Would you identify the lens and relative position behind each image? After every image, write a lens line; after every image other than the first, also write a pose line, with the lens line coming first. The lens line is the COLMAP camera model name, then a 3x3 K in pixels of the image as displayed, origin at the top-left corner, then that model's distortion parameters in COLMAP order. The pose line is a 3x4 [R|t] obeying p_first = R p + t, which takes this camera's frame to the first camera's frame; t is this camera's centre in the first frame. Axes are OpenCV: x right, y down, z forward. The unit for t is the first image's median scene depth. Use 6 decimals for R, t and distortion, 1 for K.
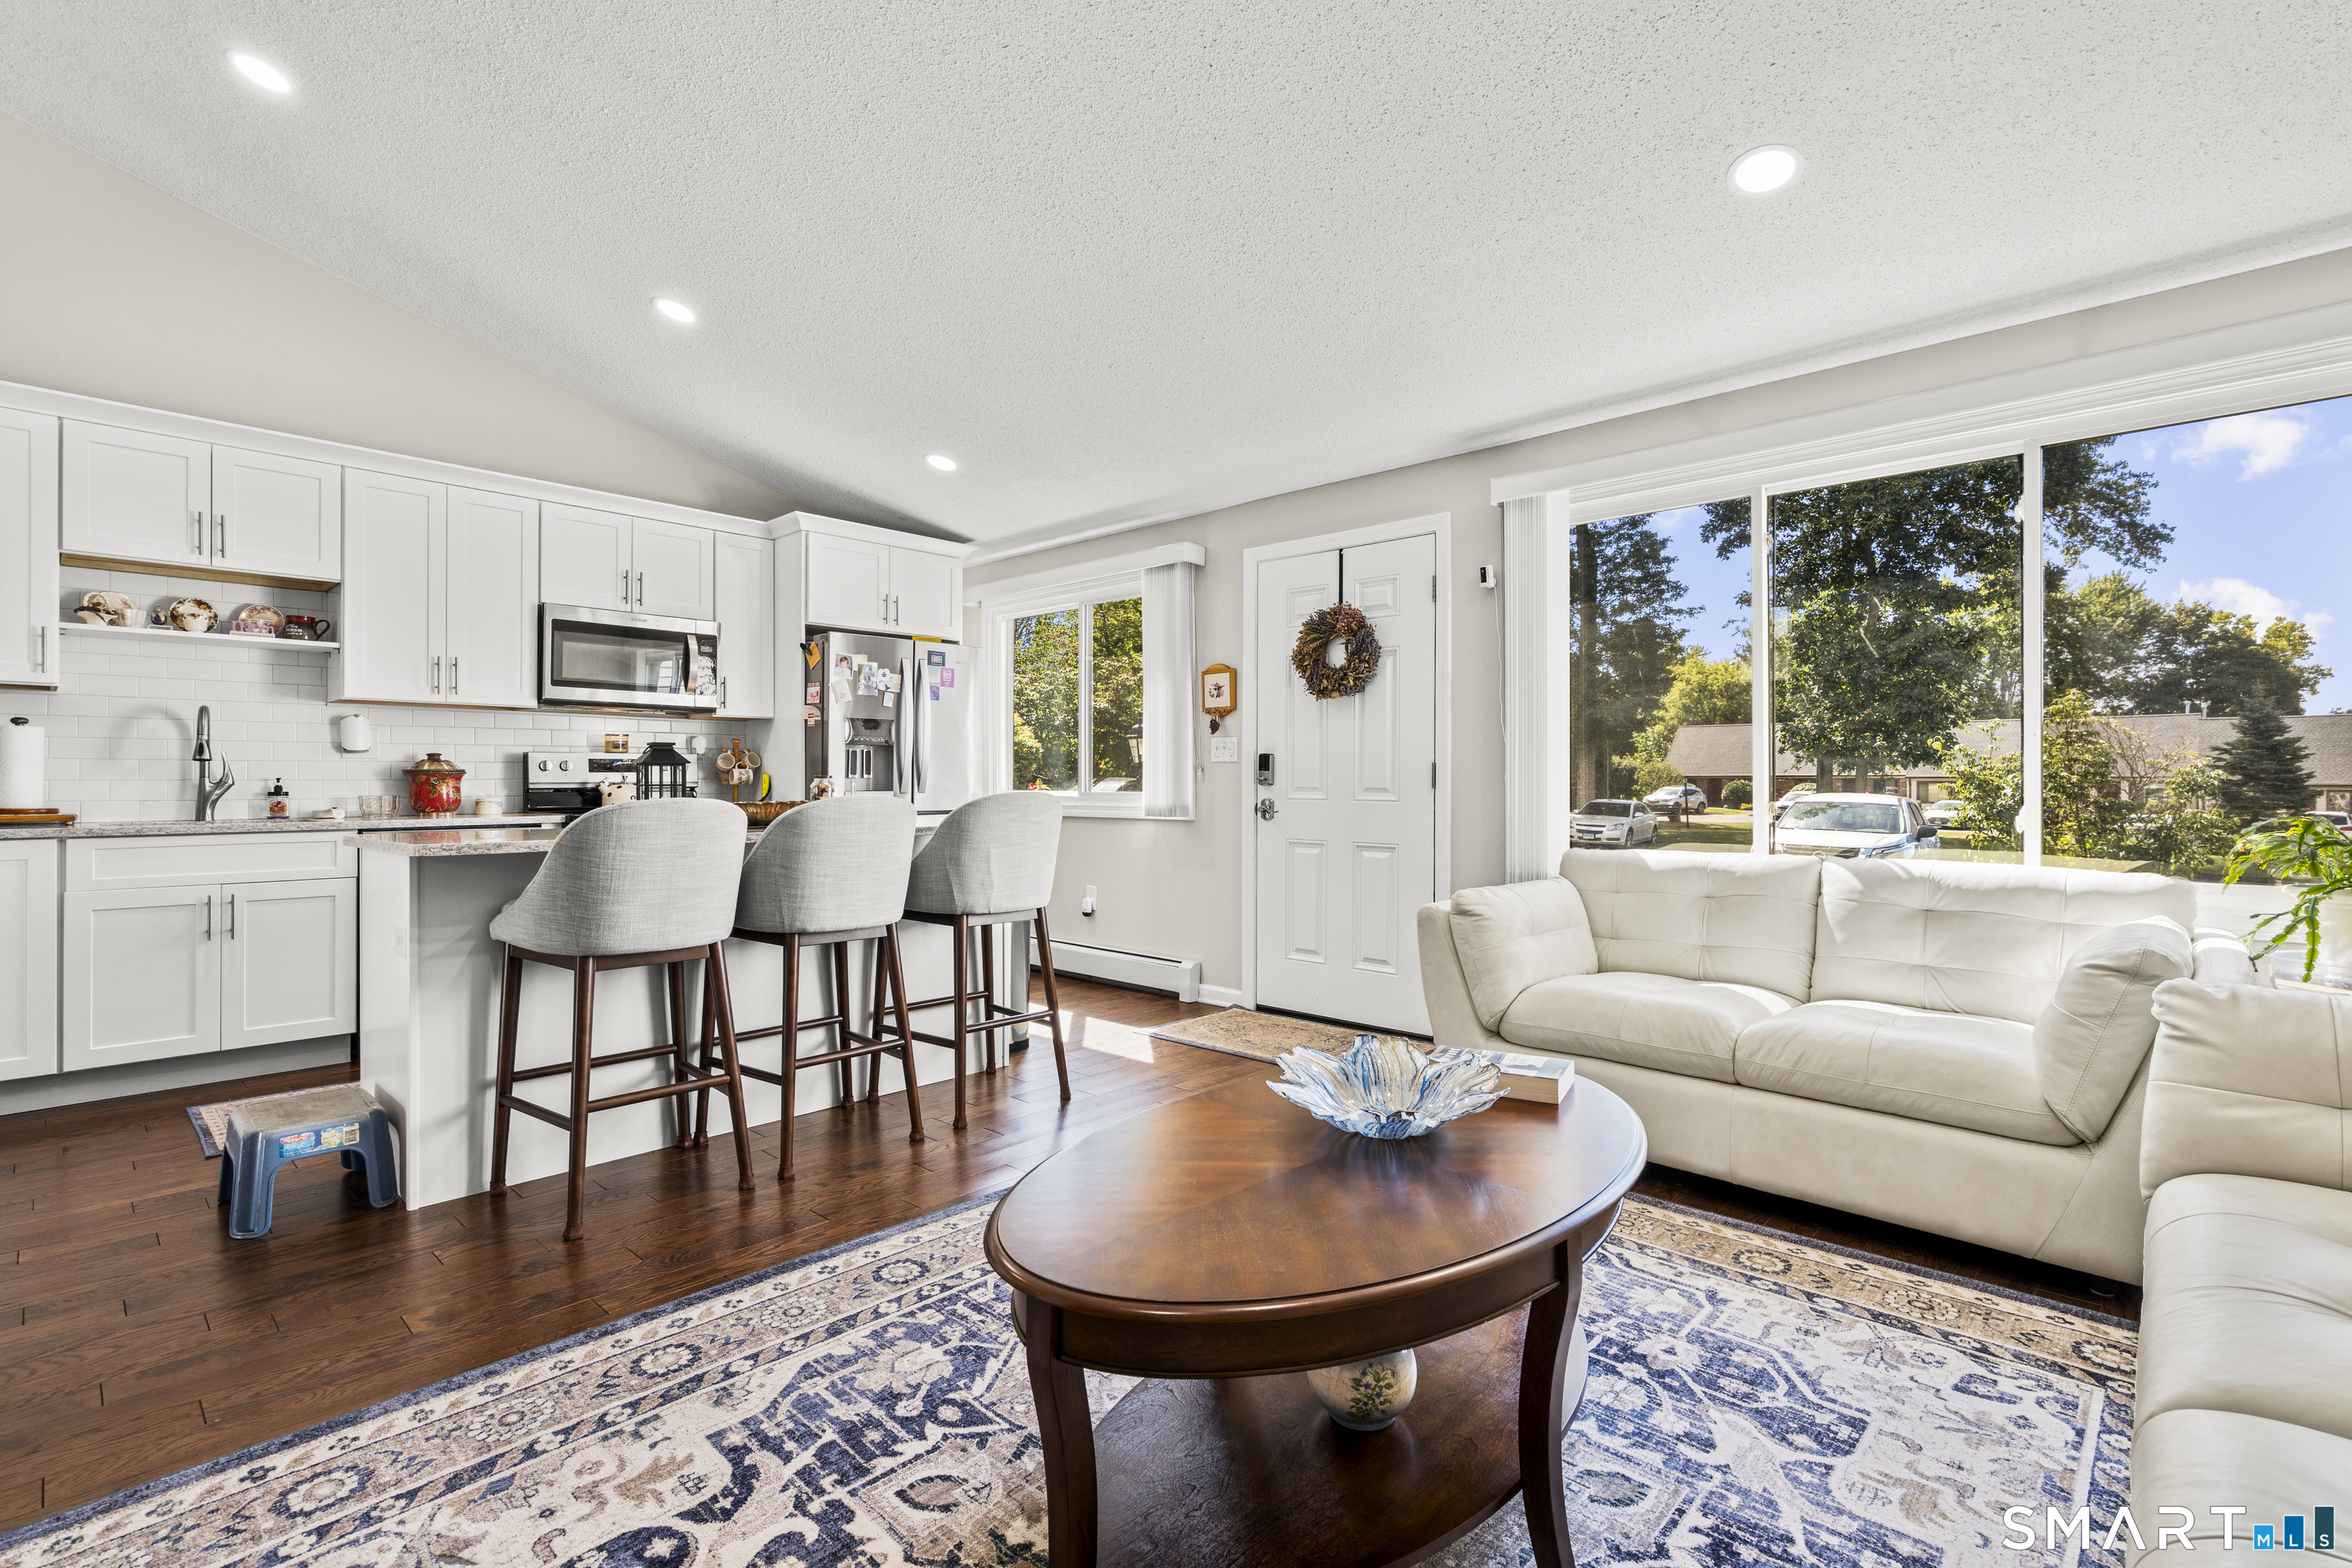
lens RADIAL K [[1072.0, 0, 1187.4], [0, 1072.0, 777.2], [0, 0, 1]] dist [-0.011602, 0.006106]
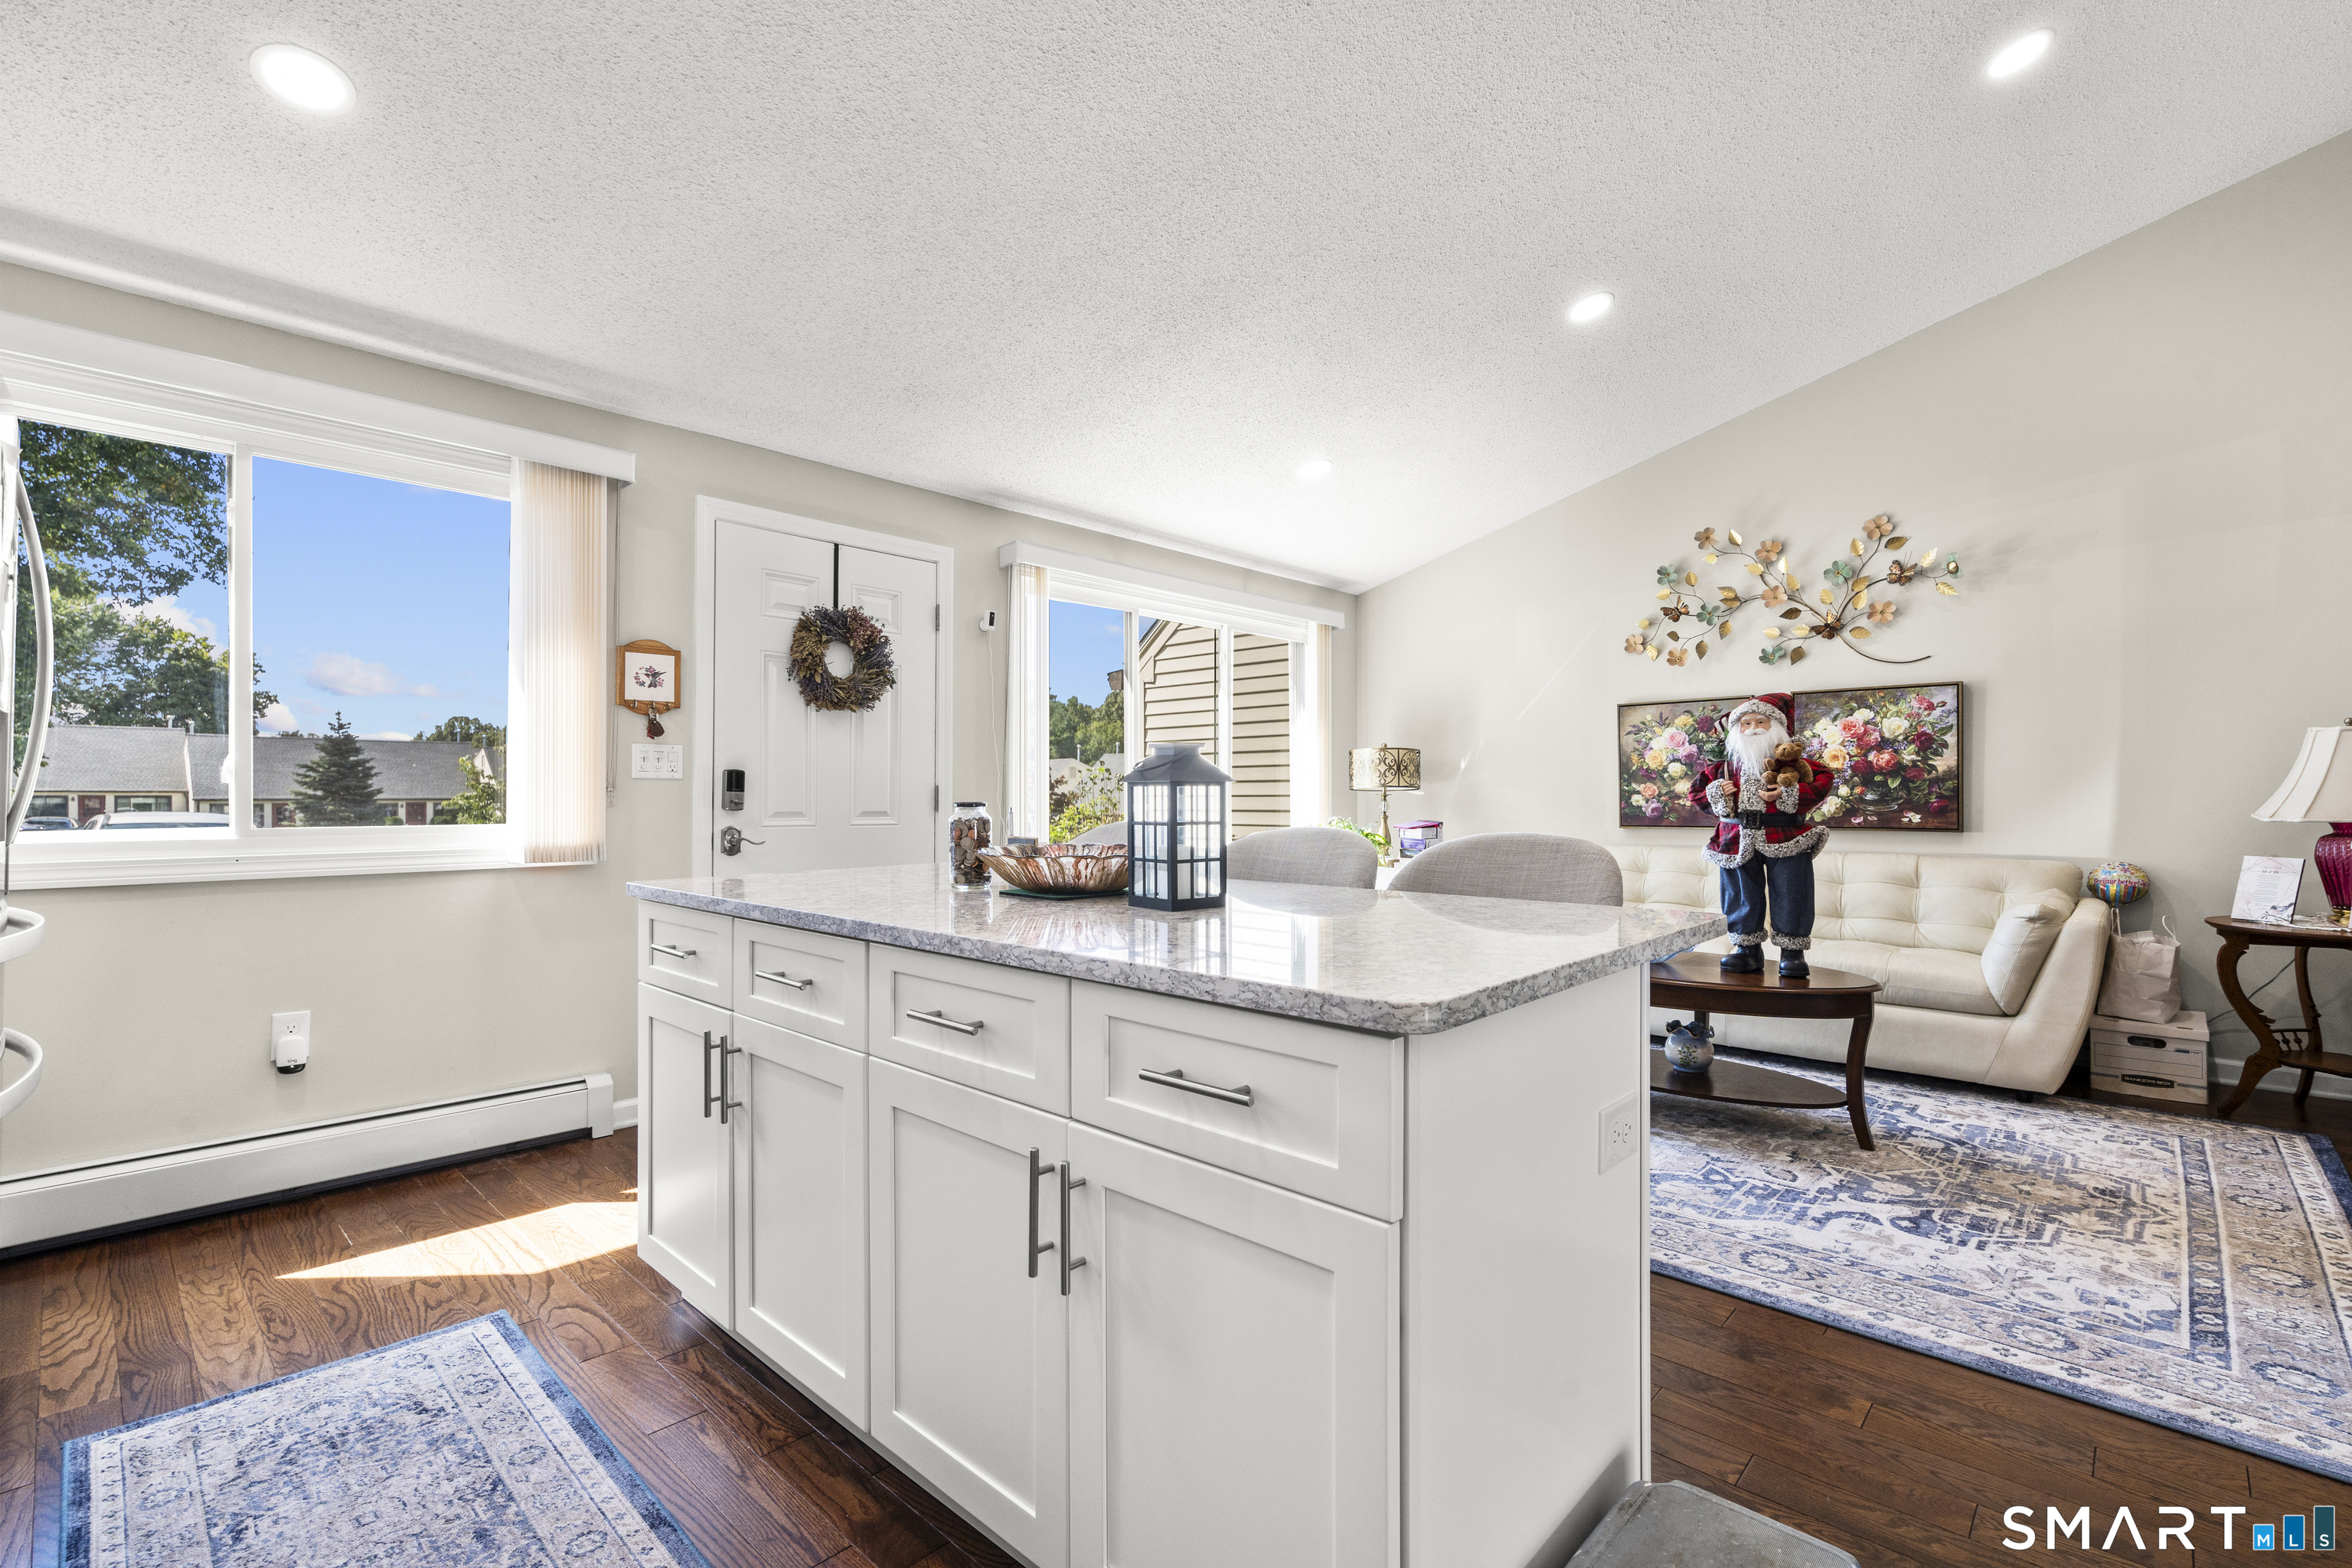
lens RADIAL K [[1056.4, 0, 1179.4], [0, 1056.4, 794.3], [0, 0, 1]] dist [-0.006220, 0.003954]
pose [[-0.002363, 0.001948, 0.999995, -0.872964], [-0.005098, 0.999985, -0.001960, -0.005385], [-0.999984, -0.005103, -0.002353, 0.852296]]
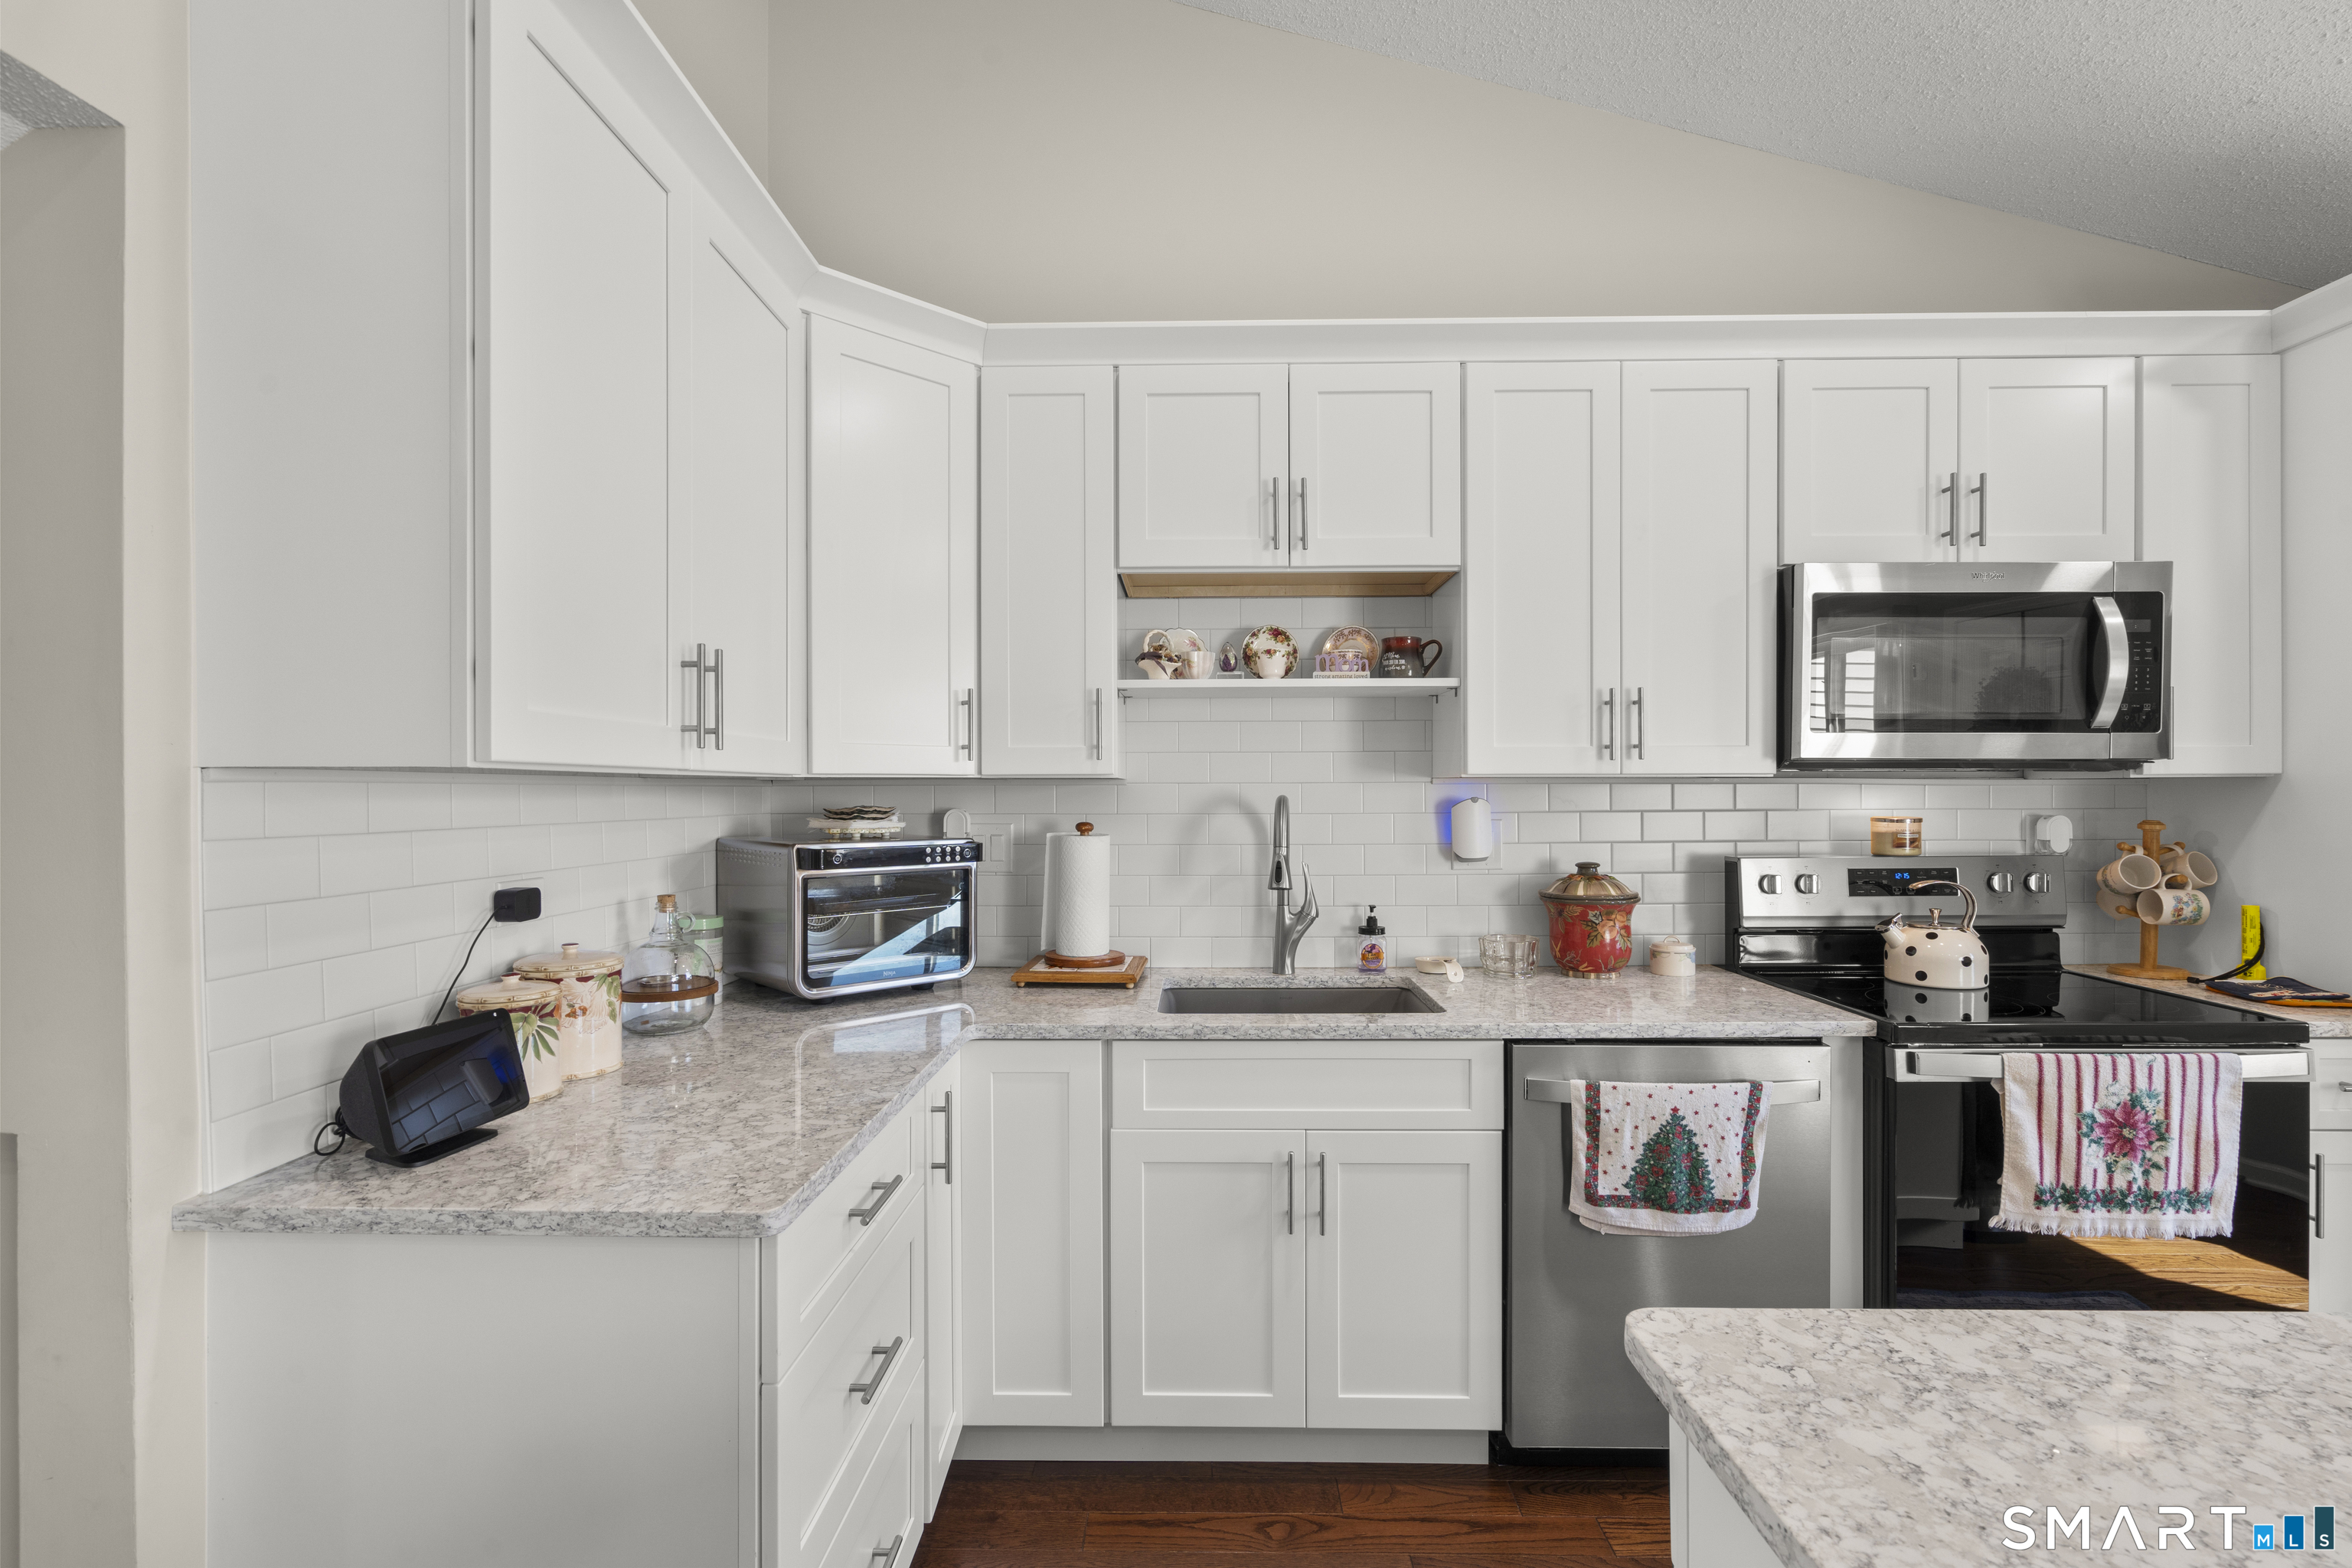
lens RADIAL K [[1056.4, 0, 1179.4], [0, 1056.4, 794.3], [0, 0, 1]] dist [-0.006220, 0.003954]
pose [[0.666291, 0.002316, -0.745688, -0.518814], [0.005159, 0.999957, 0.007715, -0.075616], [0.745674, -0.008988, 0.666250, 0.562319]]
